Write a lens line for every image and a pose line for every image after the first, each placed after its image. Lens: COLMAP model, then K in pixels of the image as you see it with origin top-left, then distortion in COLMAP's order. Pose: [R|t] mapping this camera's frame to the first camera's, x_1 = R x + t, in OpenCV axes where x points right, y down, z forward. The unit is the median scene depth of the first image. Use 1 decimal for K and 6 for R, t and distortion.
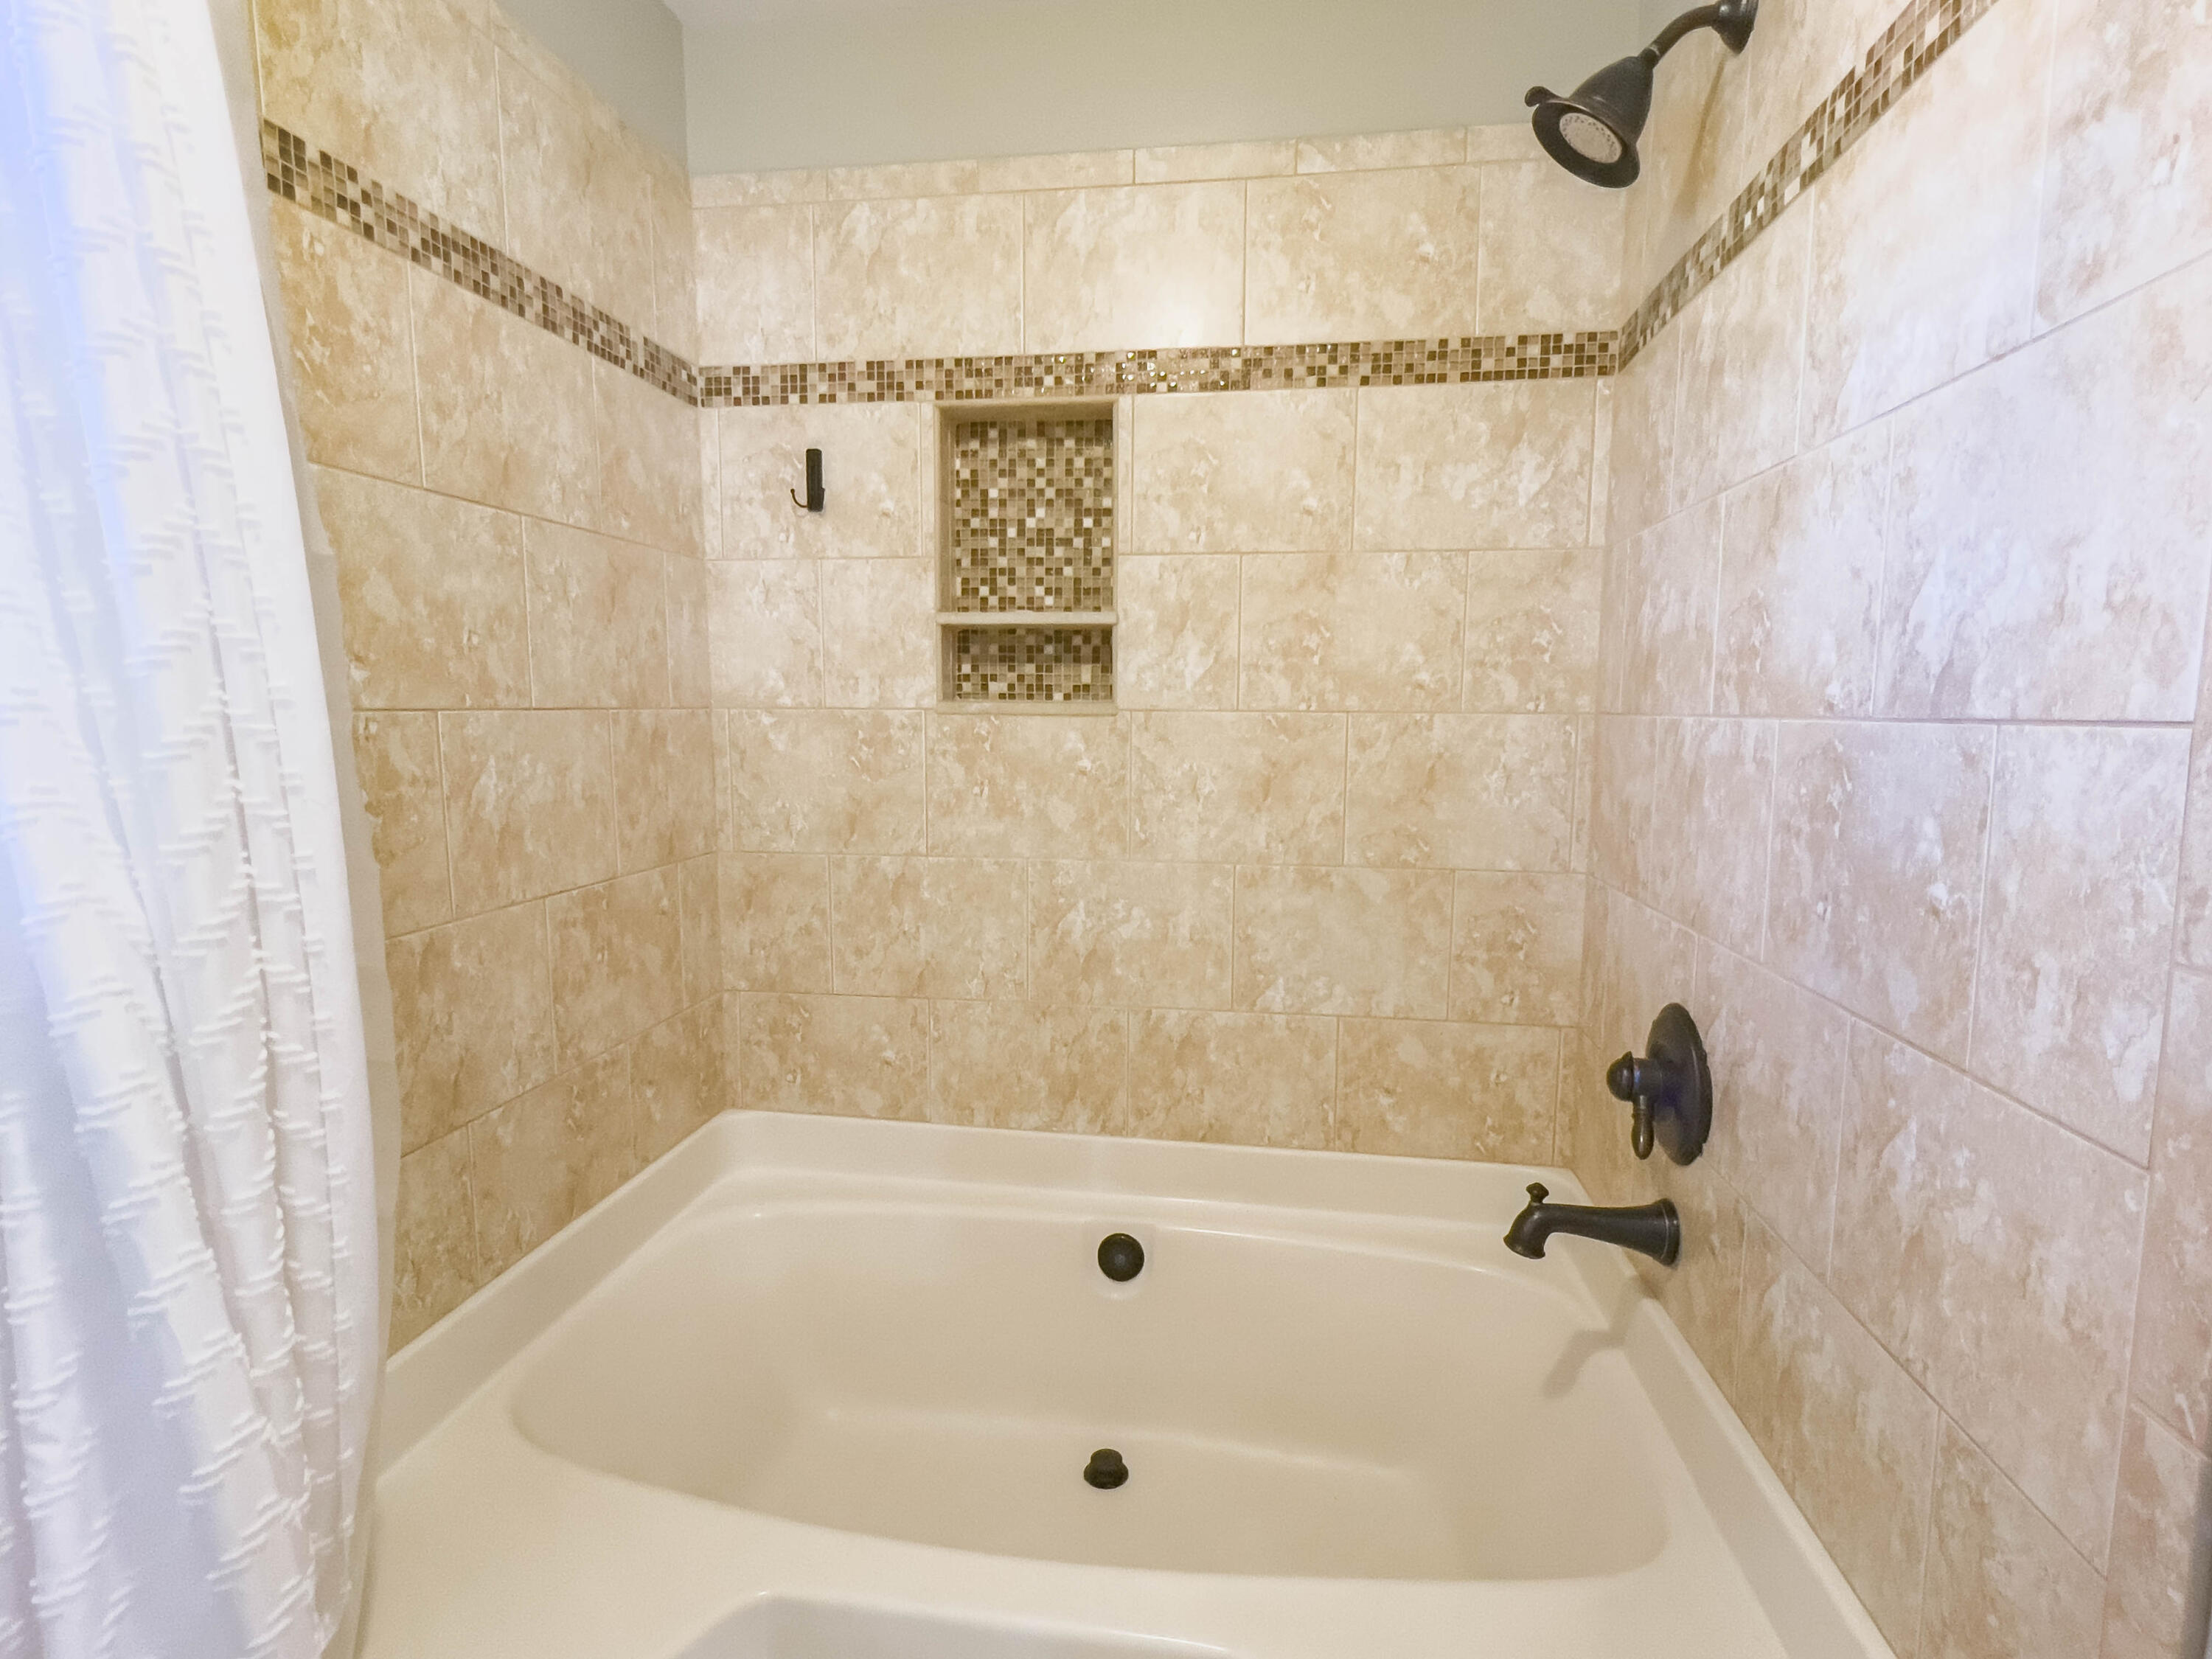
lens RADIAL K [[1149.4, 0, 1106.0], [0, 1149.4, 829.5], [0, 0, 1]] dist [-0.001420, 0.000528]
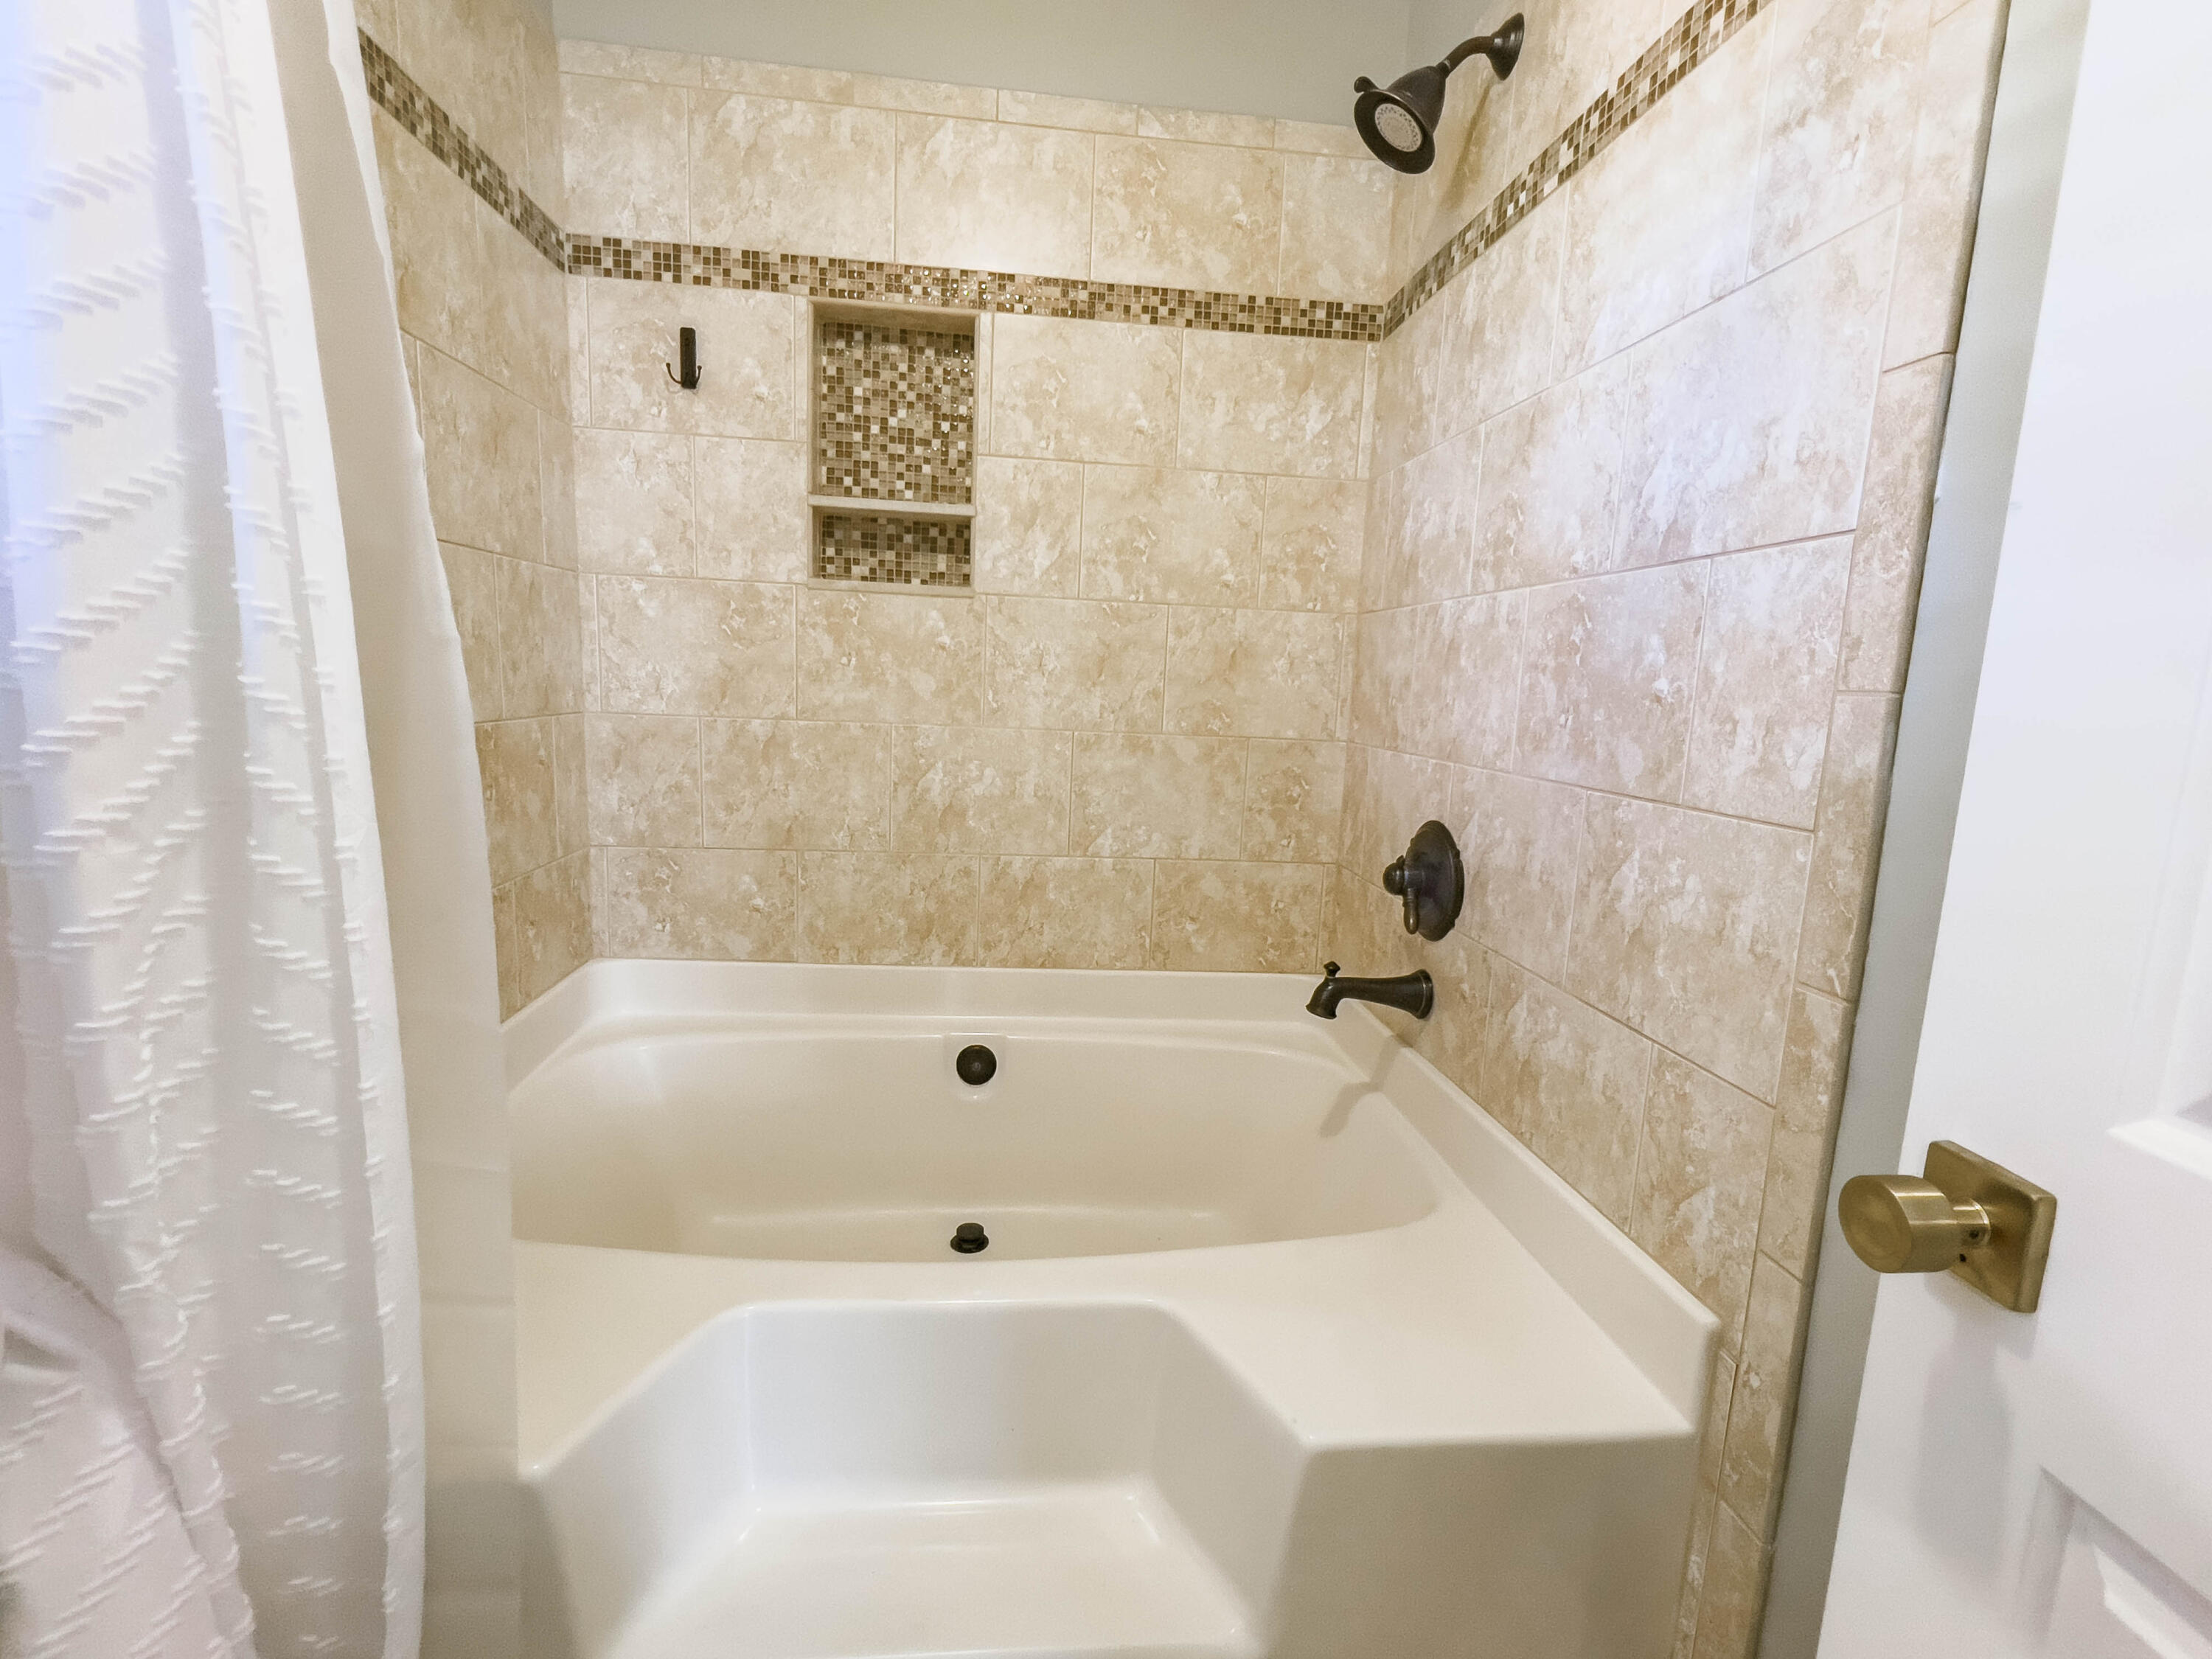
lens RADIAL K [[1016.9, 0, 1106.0], [0, 1016.9, 829.5], [0, 0, 1]] dist [-0.001098, 0.000879]
pose [[0.966595, -0.001352, 0.256304, -0.129683], [-0.009556, 0.999101, 0.041308, 0.092793], [-0.256130, -0.042377, 0.965713, -0.023049]]
